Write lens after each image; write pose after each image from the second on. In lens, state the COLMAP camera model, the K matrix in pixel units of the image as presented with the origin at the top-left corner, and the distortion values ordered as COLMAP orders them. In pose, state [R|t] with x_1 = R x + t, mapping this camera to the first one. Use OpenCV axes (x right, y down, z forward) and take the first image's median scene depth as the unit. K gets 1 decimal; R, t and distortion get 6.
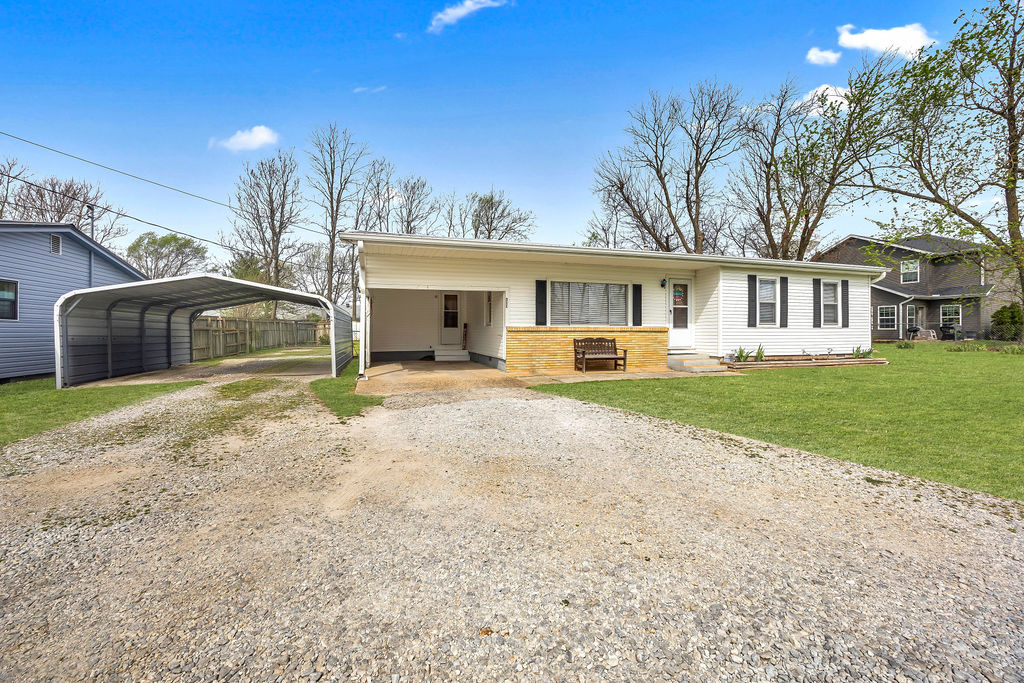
lens RADIAL K [[405.5, 0, 514.2], [0, 405.5, 338.8], [0, 0, 1]] dist [-0.007225, -0.000132]
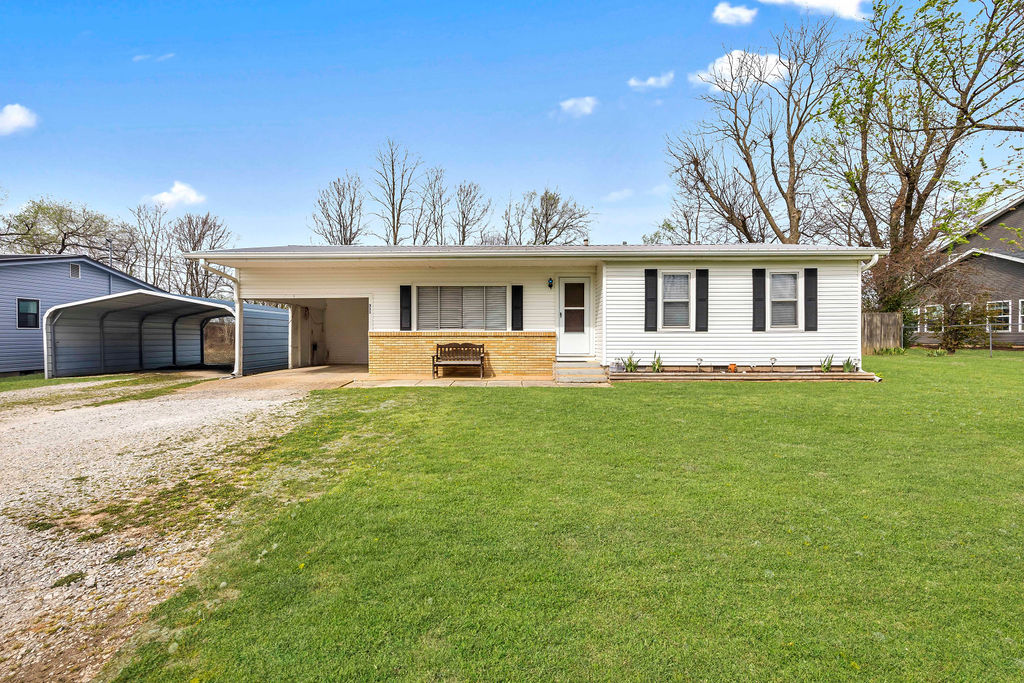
lens RADIAL K [[435.1, 0, 512.0], [0, 435.1, 341.5], [0, 0, 1]] dist [0.011444, -0.000132]
pose [[0.953576, 0.003203, -0.301136, 0.579542], [-0.004518, 0.999983, -0.003670, -0.002847], [0.301119, 0.004861, 0.953574, 0.047007]]
